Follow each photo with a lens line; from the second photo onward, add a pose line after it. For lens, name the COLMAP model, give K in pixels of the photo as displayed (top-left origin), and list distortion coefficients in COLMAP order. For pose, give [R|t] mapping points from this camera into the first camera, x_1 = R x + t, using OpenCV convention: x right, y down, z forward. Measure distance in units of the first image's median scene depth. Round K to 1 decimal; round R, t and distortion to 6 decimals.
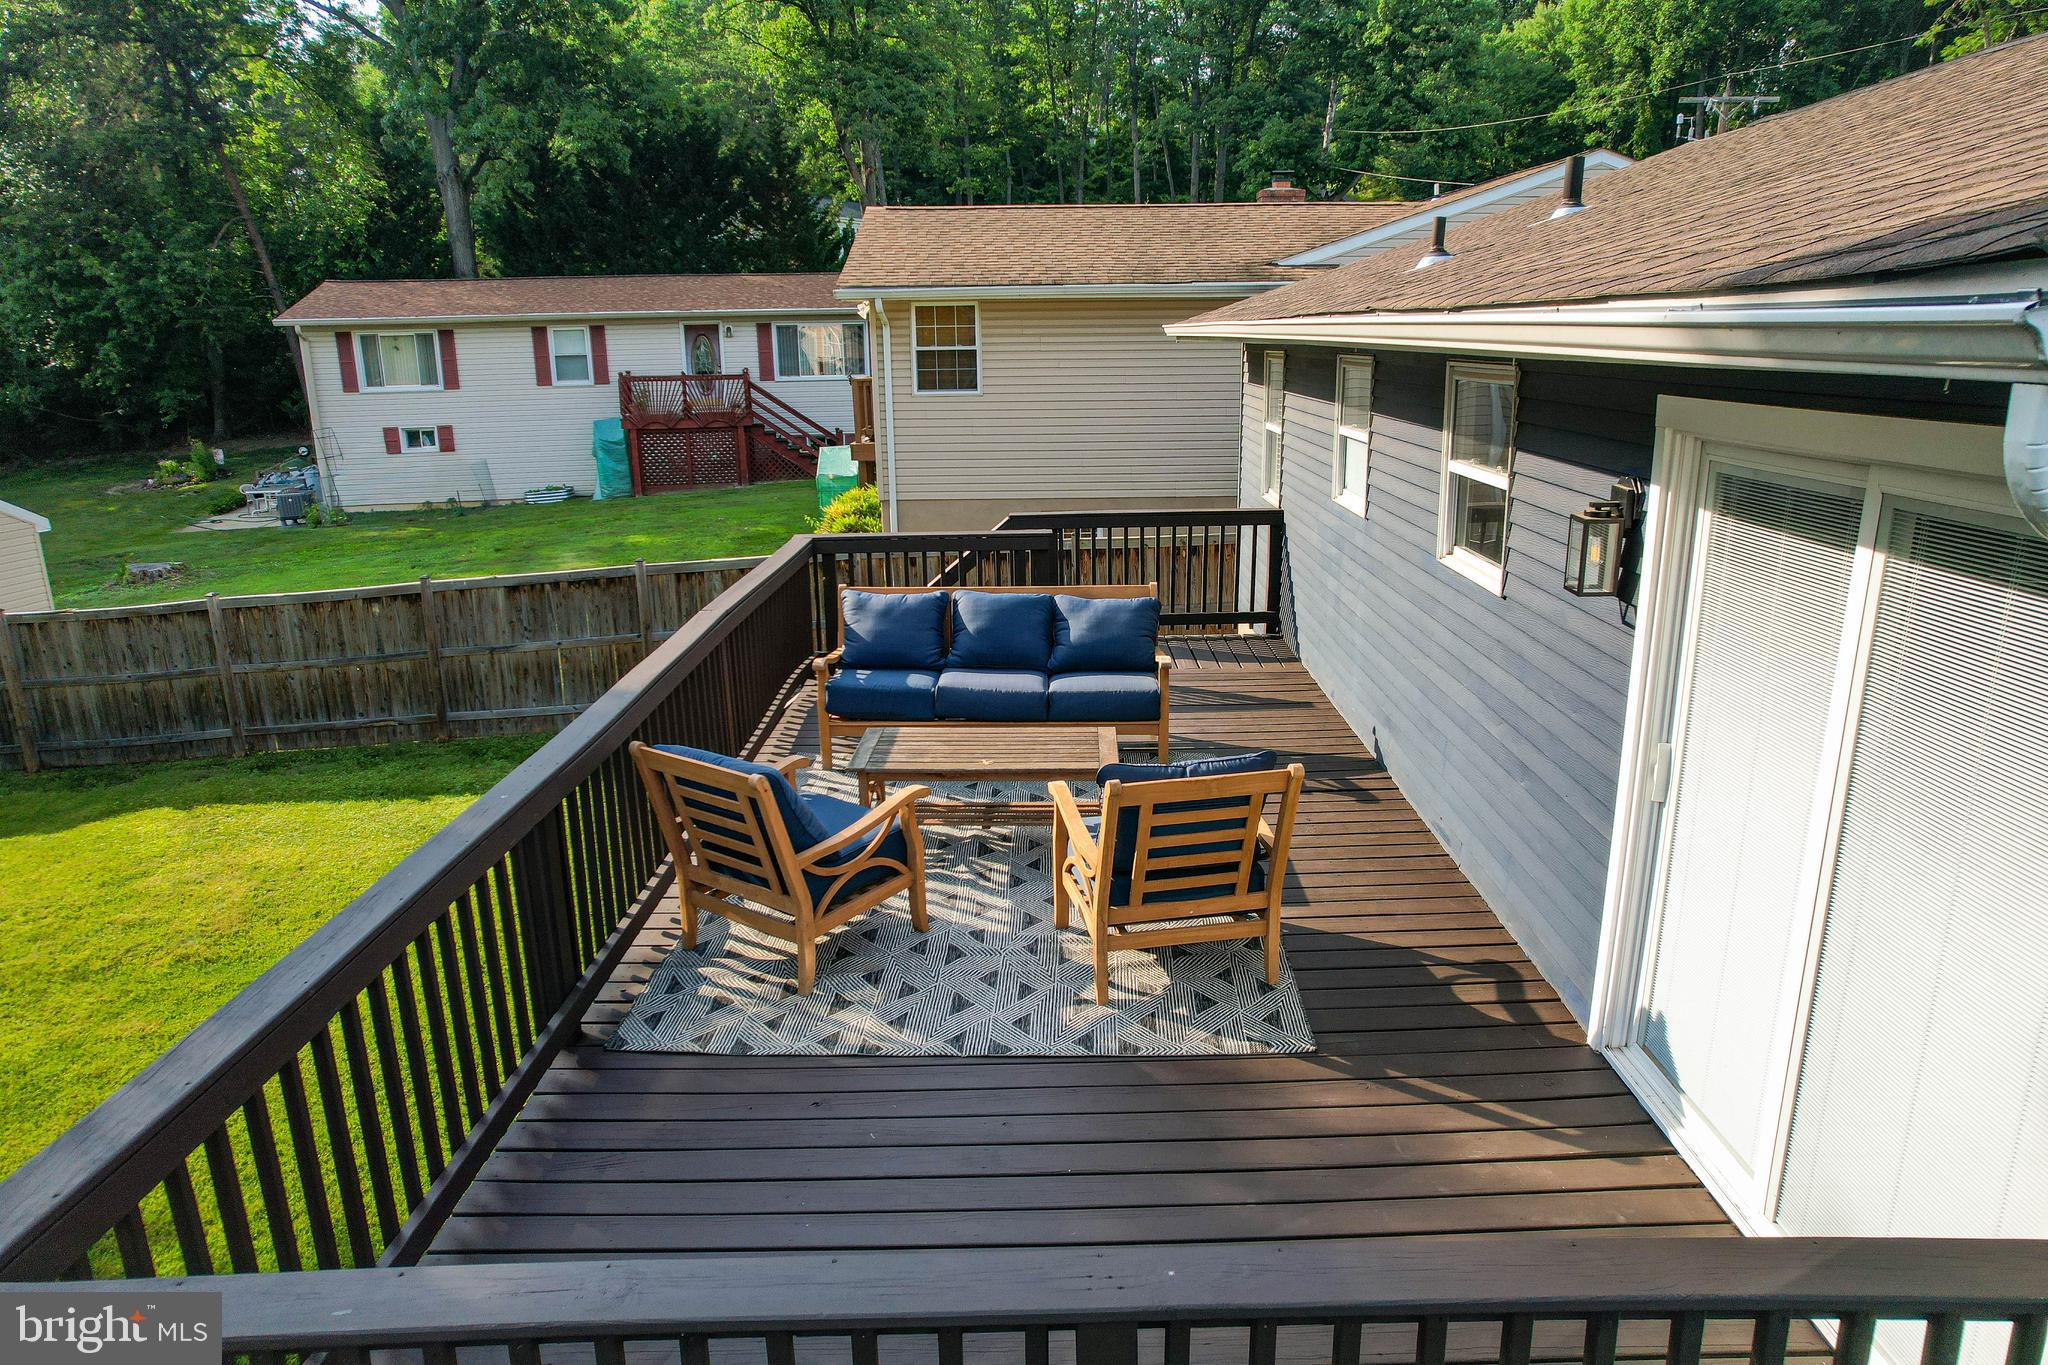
lens RADIAL K [[1298.2, 0, 1030.9], [0, 1298.2, 689.2], [0, 0, 1]] dist [-0.075967, 0.074389]
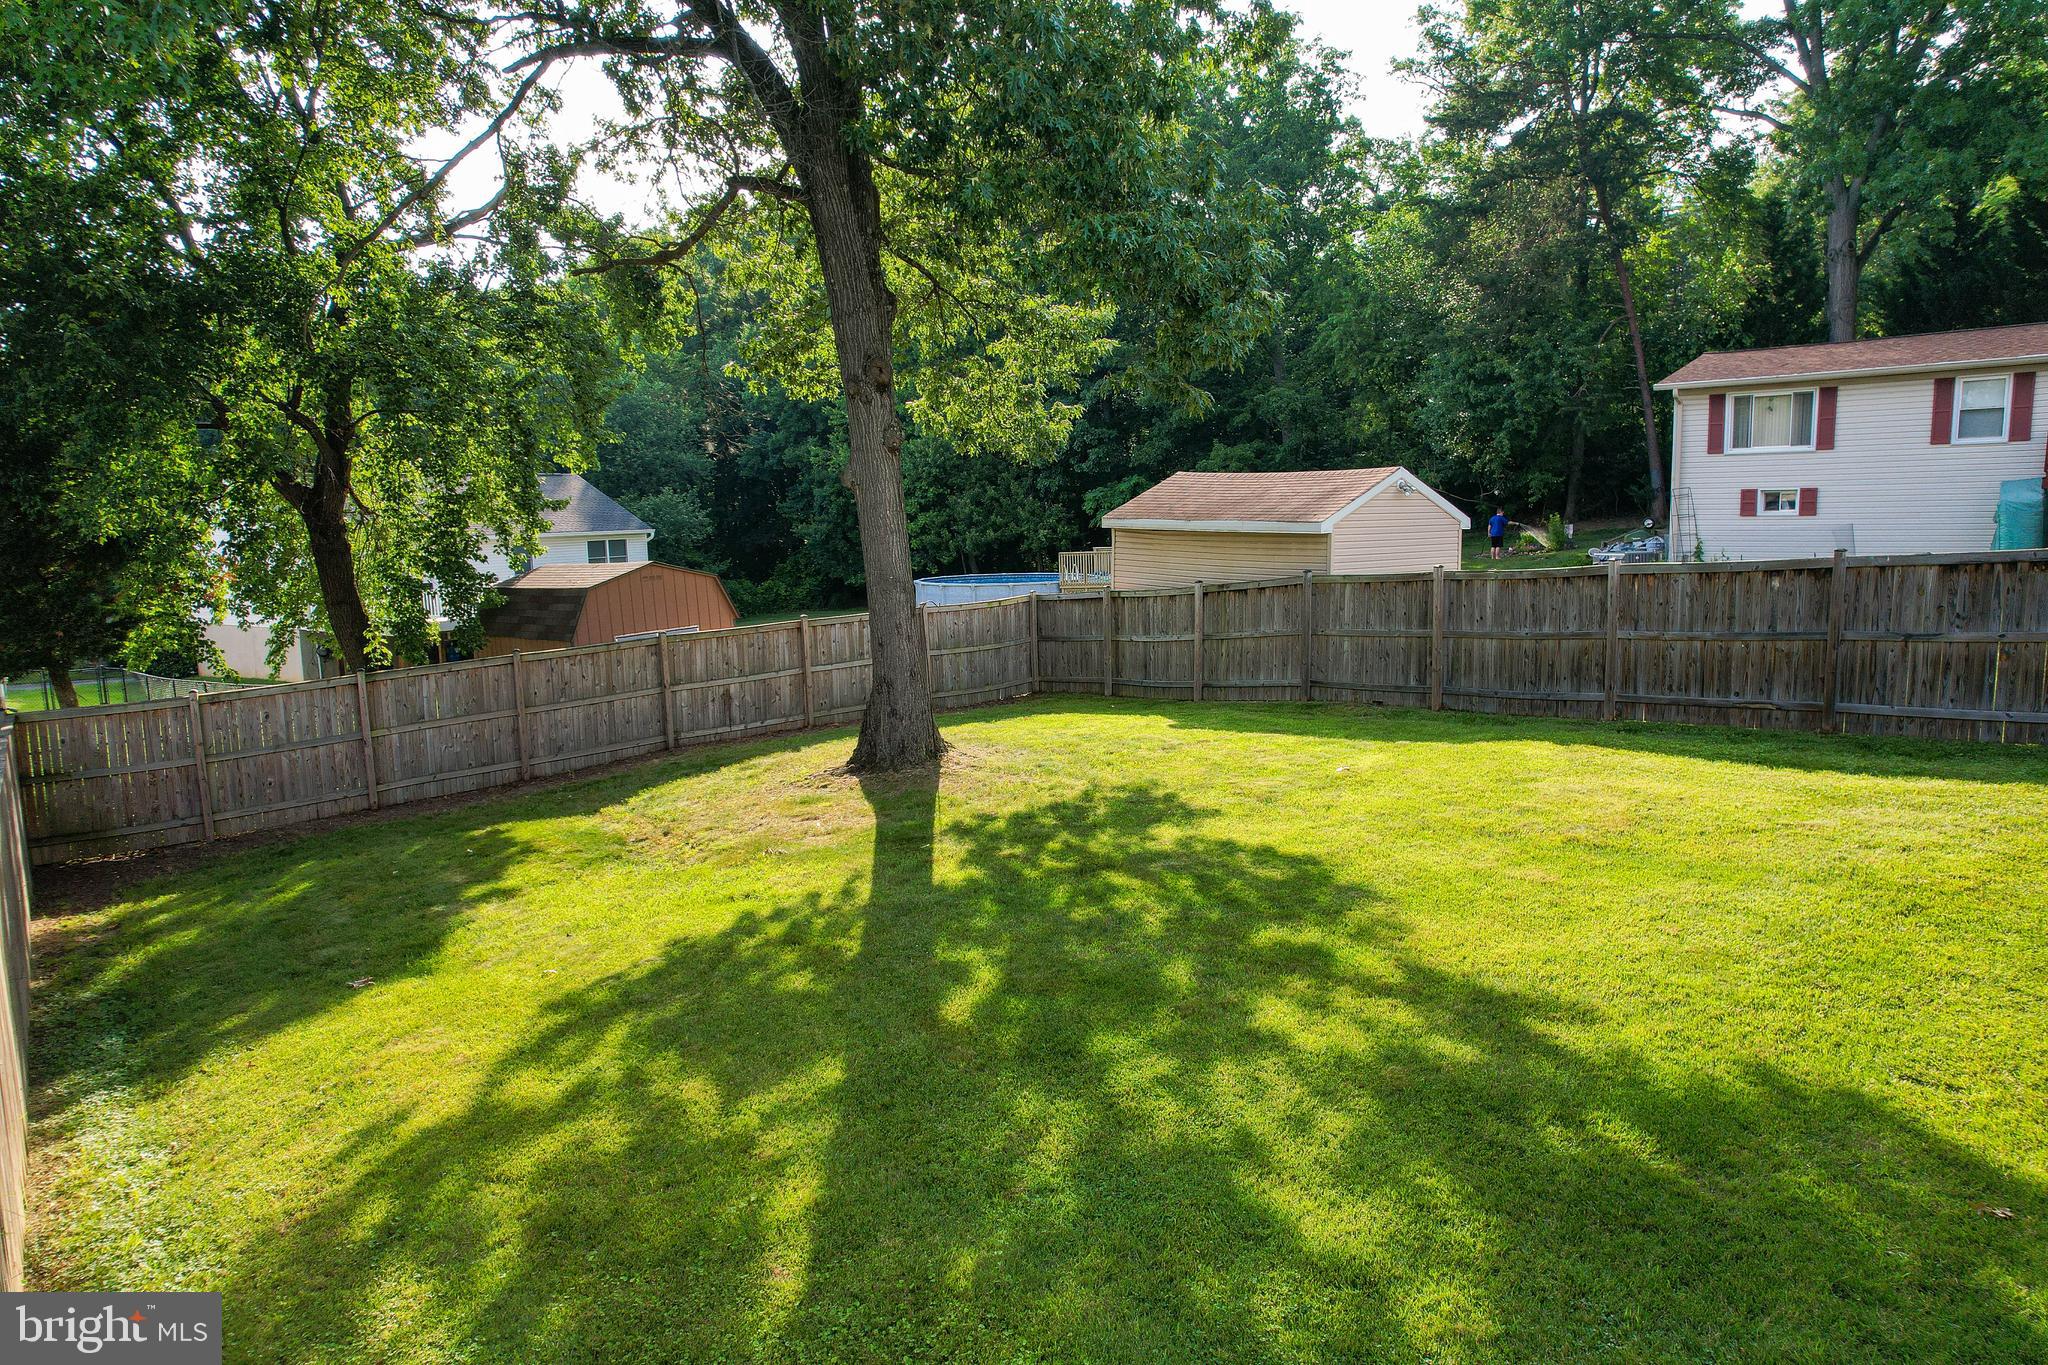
lens RADIAL K [[1298.2, 0, 1030.9], [0, 1298.2, 689.2], [0, 0, 1]] dist [-0.075967, 0.074389]
pose [[0.593312, 0.112379, -0.797089, -0.075927], [-0.188512, 0.982069, -0.001860, 0.117670], [0.782588, 0.151364, 0.603858, 0.009276]]
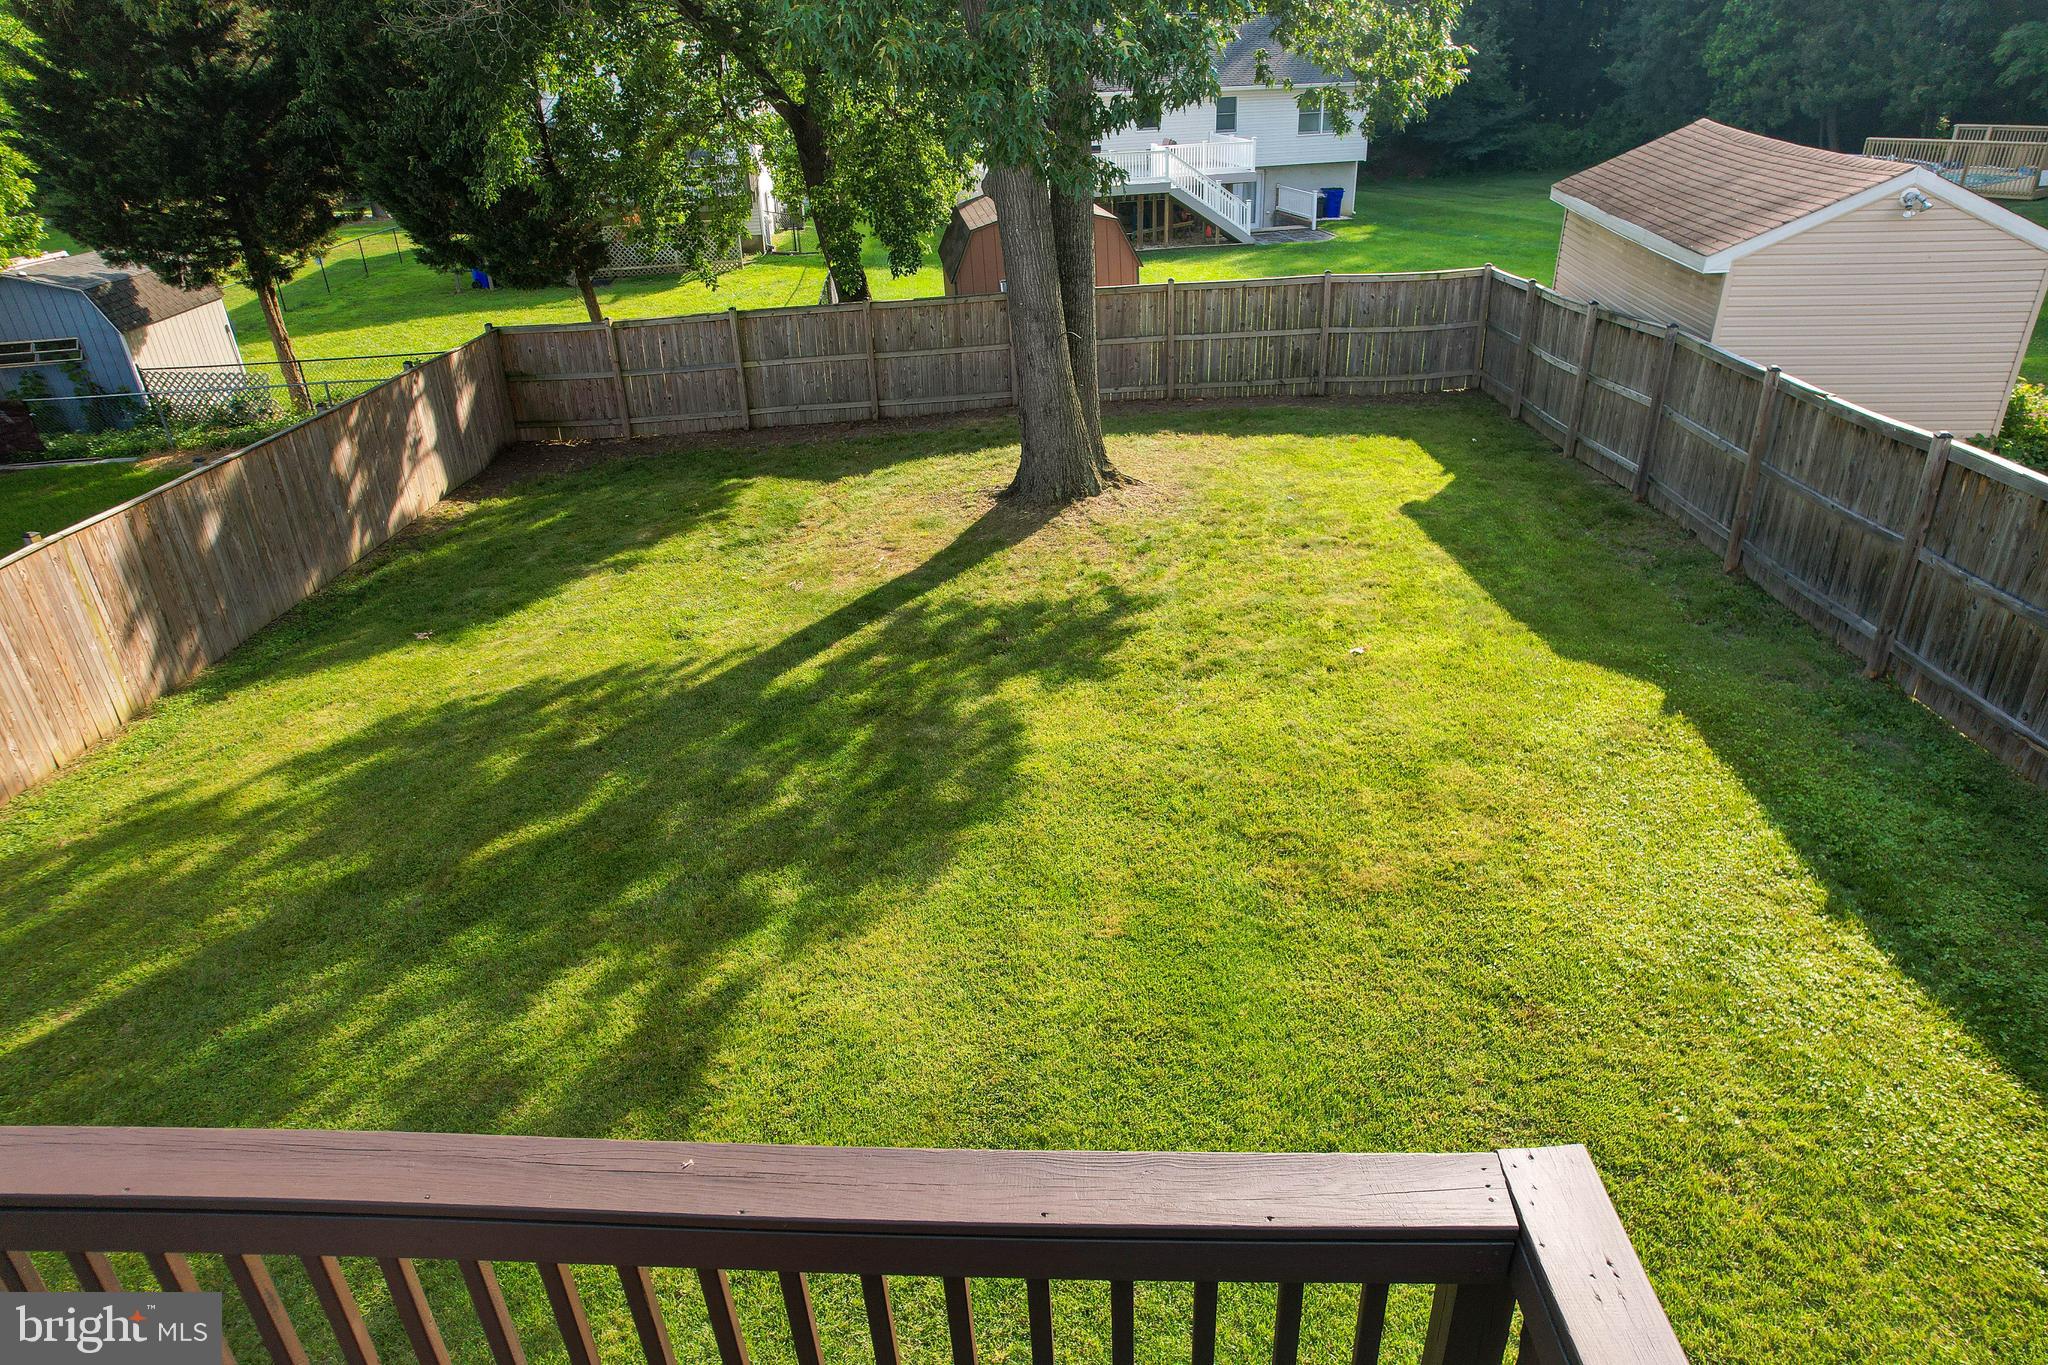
lens RADIAL K [[1298.2, 0, 1030.9], [0, 1298.2, 689.2], [0, 0, 1]] dist [-0.075967, 0.074389]
pose [[-0.037974, 0.479648, -0.876639, -0.025347], [-0.224604, 0.850728, 0.475200, -0.146793], [0.973710, 0.214942, 0.075425, 0.506589]]
